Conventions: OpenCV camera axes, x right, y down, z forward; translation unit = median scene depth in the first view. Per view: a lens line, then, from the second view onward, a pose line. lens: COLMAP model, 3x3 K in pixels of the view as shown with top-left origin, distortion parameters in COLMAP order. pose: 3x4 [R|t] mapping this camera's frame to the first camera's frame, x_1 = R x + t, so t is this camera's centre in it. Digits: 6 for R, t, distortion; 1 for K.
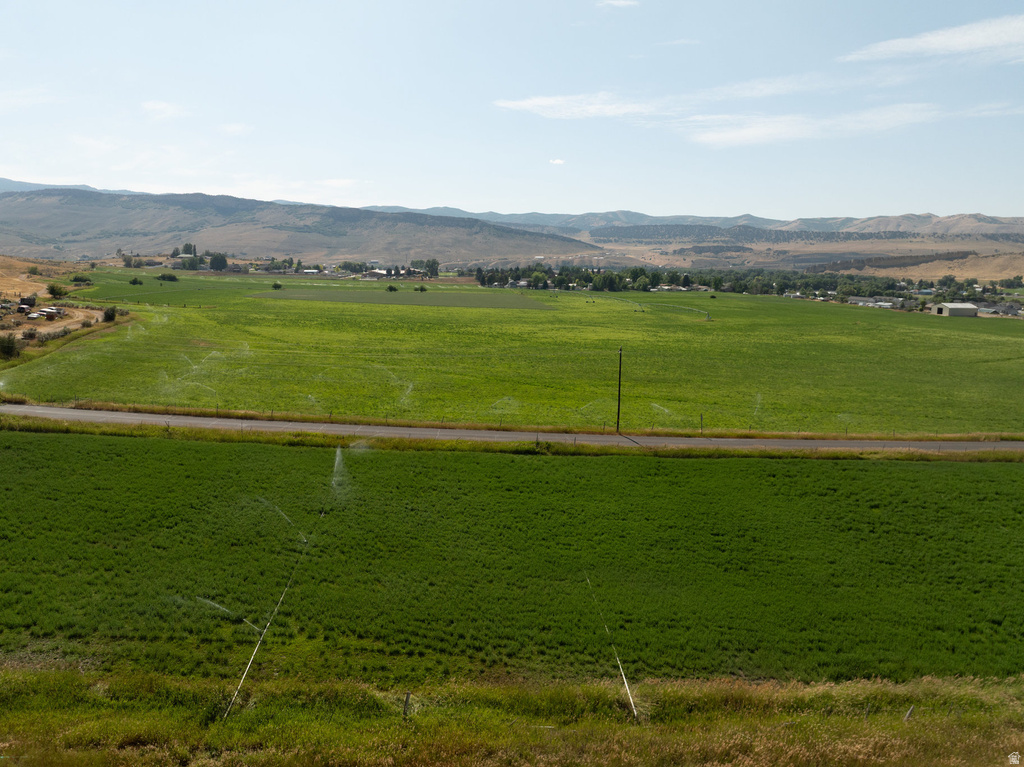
lens RADIAL K [[725.4, 0, 513.3], [0, 725.4, 381.5], [0, 0, 1]] dist [-0.050338, 0.018754]
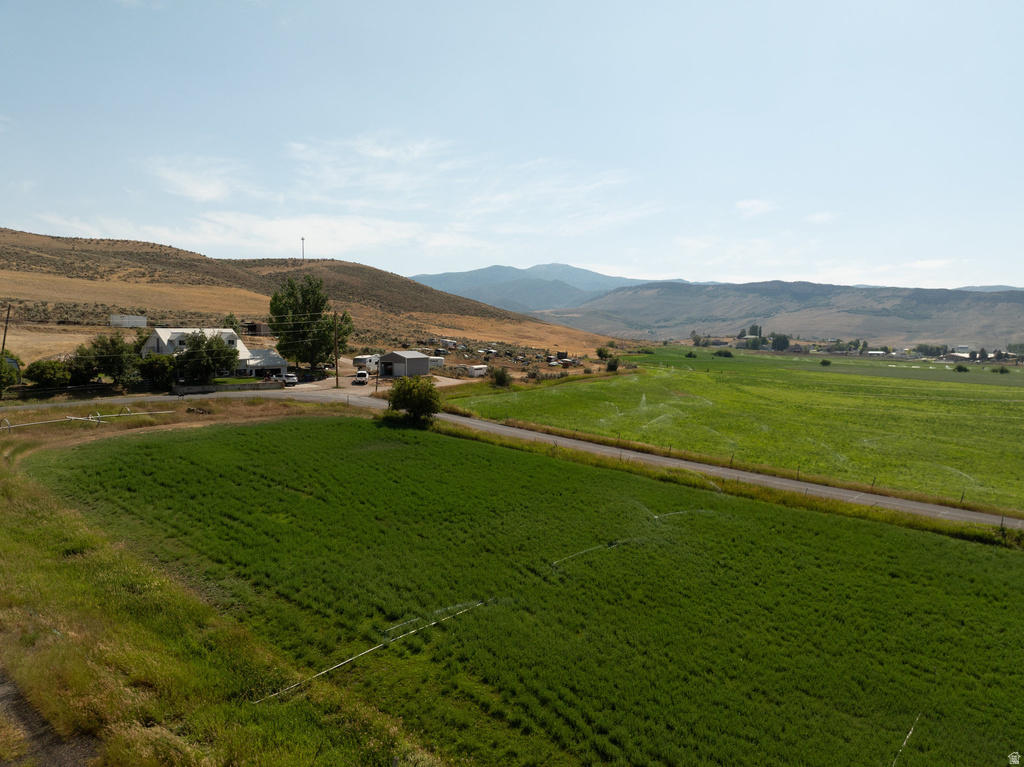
lens RADIAL K [[723.1, 0, 512.9], [0, 723.1, 383.4], [0, 0, 1]] dist [-0.041189, 0.004793]
pose [[0.727435, 0.038792, -0.685079, 0.010971], [-0.117166, 0.990760, -0.068308, 0.003781], [0.676099, 0.129958, 0.725259, 0.016686]]
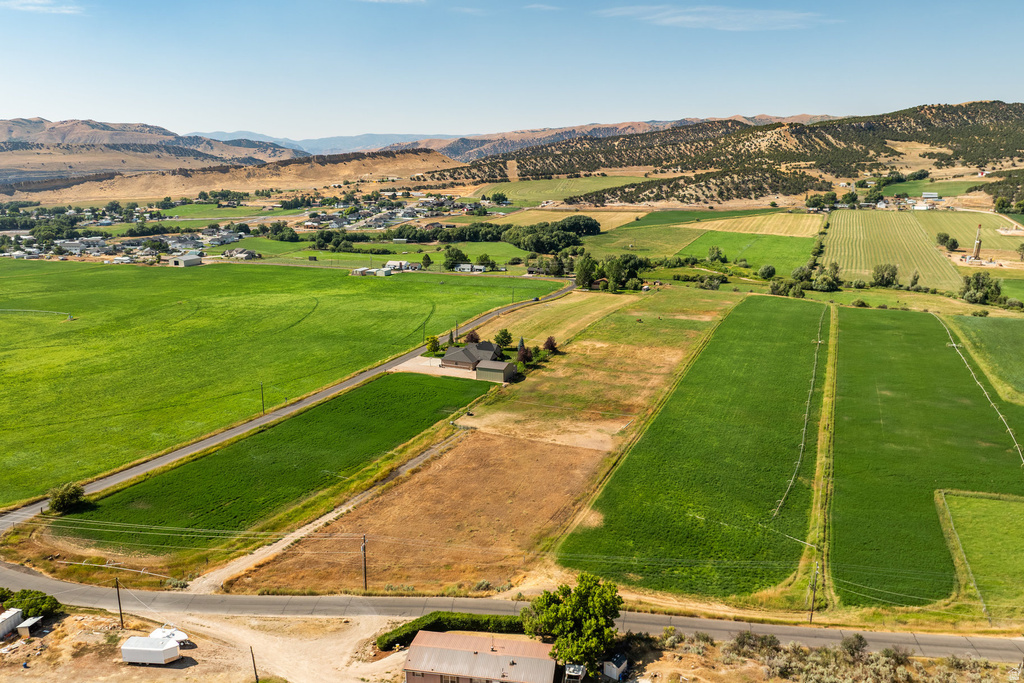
lens RADIAL K [[723.0, 0, 513.1], [0, 723.0, 318.1], [0, 0, 1]] dist [-0.038702, -0.001527]
pose [[0.453845, -0.209114, 0.866196, -0.132239], [0.163621, 0.975103, 0.149676, -0.041342], [-0.875930, 0.073798, 0.476761, -0.083438]]
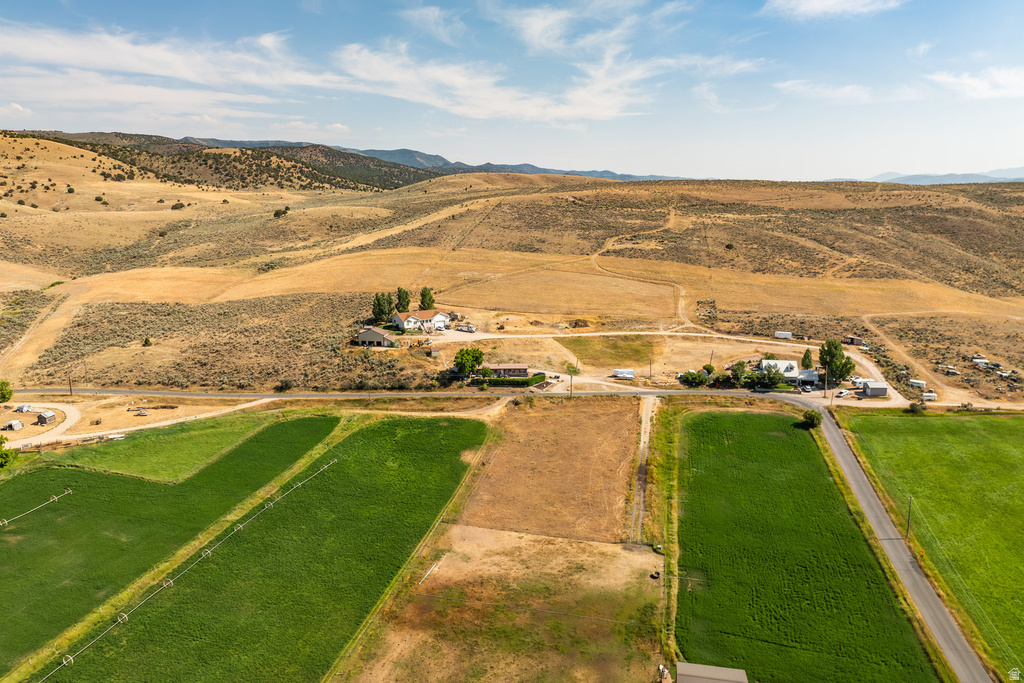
lens RADIAL K [[723.0, 0, 513.1], [0, 723.0, 318.1], [0, 0, 1]] dist [-0.038702, -0.001527]
pose [[-0.272785, 0.158254, -0.948970, 0.179083], [-0.170987, 0.962700, 0.209695, -0.059677], [0.946759, 0.219463, -0.235550, 0.027237]]
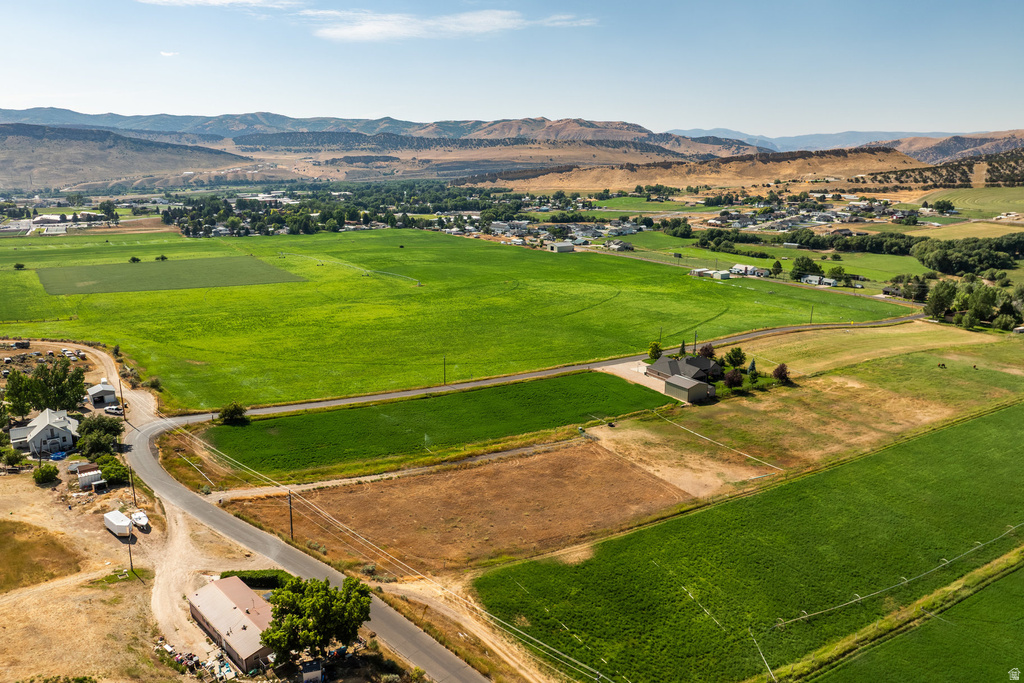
lens RADIAL K [[723.0, 0, 513.1], [0, 723.0, 318.1], [0, 0, 1]] dist [-0.038702, -0.001527]
pose [[0.888401, -0.112893, 0.444971, -0.070933], [0.089139, 0.993264, 0.074031, -0.031343], [-0.450331, -0.026105, 0.892480, -0.137021]]
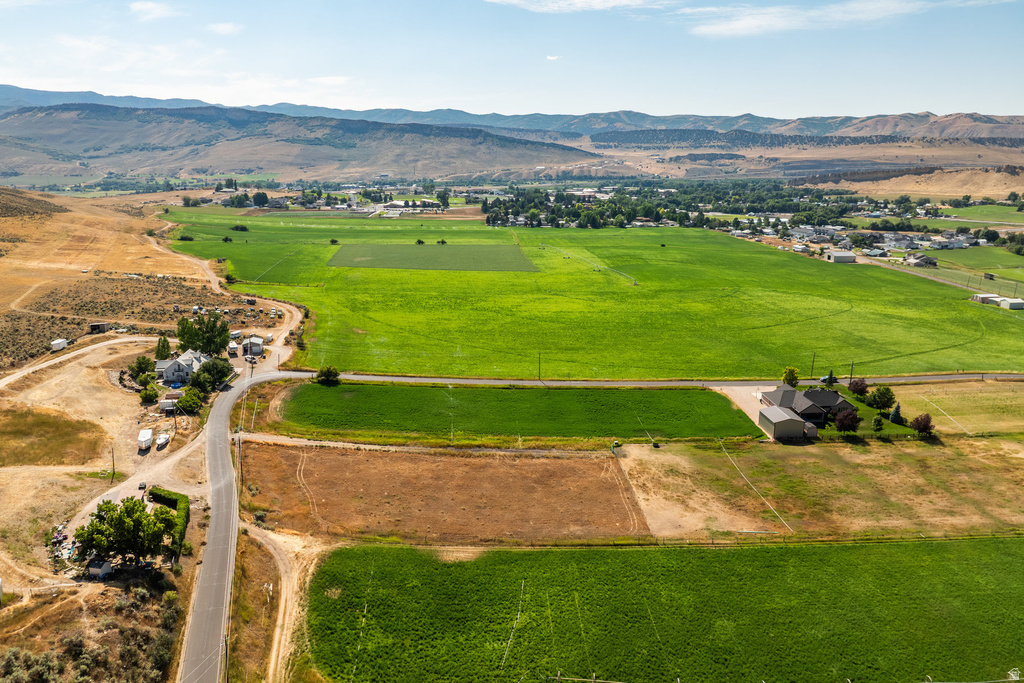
lens RADIAL K [[723.0, 0, 513.1], [0, 723.0, 318.1], [0, 0, 1]] dist [-0.038702, -0.001527]
pose [[0.999920, -0.010099, -0.007677, 0.005444], [0.010496, 0.998503, 0.053675, -0.027445], [0.007124, -0.053752, 0.998529, -0.154765]]
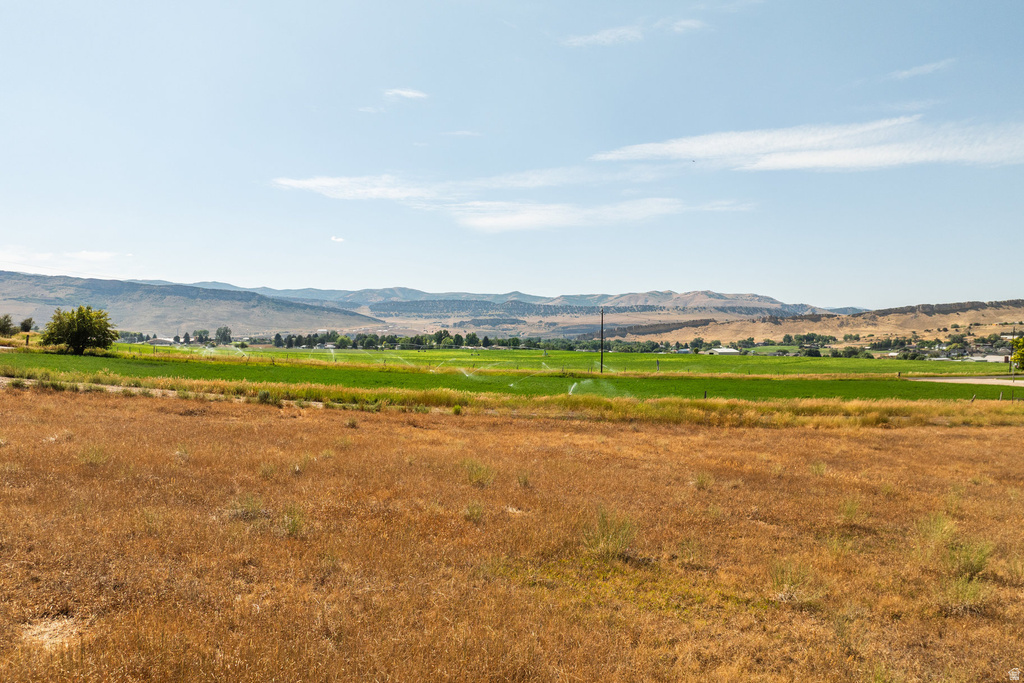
lens RADIAL K [[723.0, 0, 514.9], [0, 723.0, 346.5], [0, 0, 1]] dist [-0.039425, -0.003879]
pose [[0.952793, -0.013107, 0.303338, -0.033207], [0.058841, 0.988098, -0.142127, 0.016284], [-0.297865, 0.153266, 0.942224, -0.014954]]
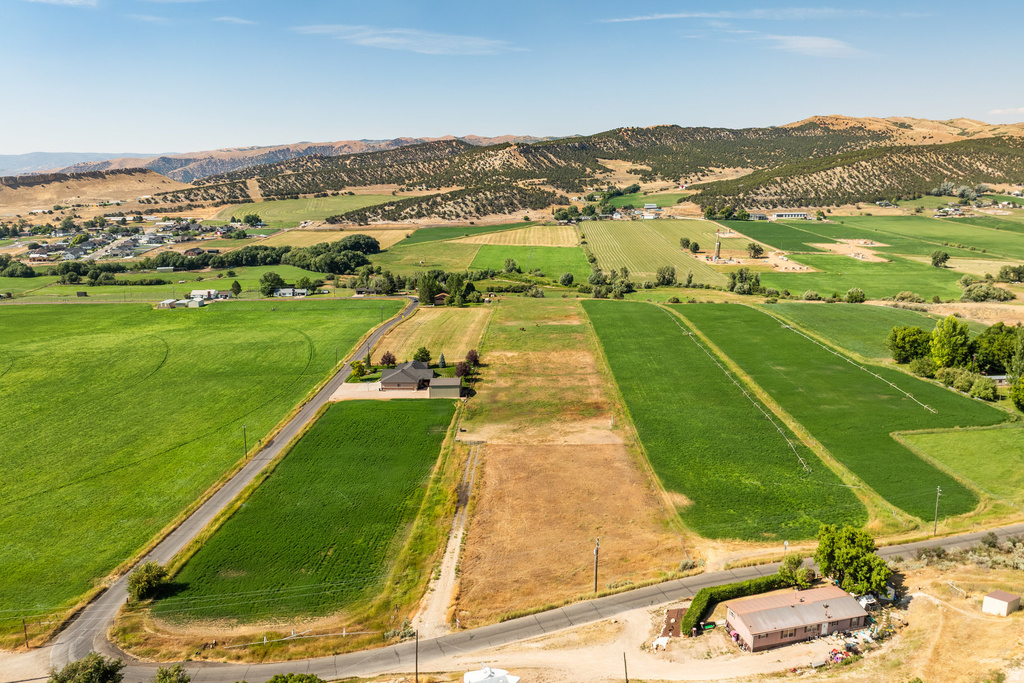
lens RADIAL K [[723.0, 0, 513.1], [0, 723.0, 318.1], [0, 0, 1]] dist [-0.038702, -0.001527]
pose [[0.082757, -0.208579, 0.974498, -0.159278], [0.178777, 0.965096, 0.191384, -0.054110], [-0.980403, 0.158379, 0.117158, -0.013276]]
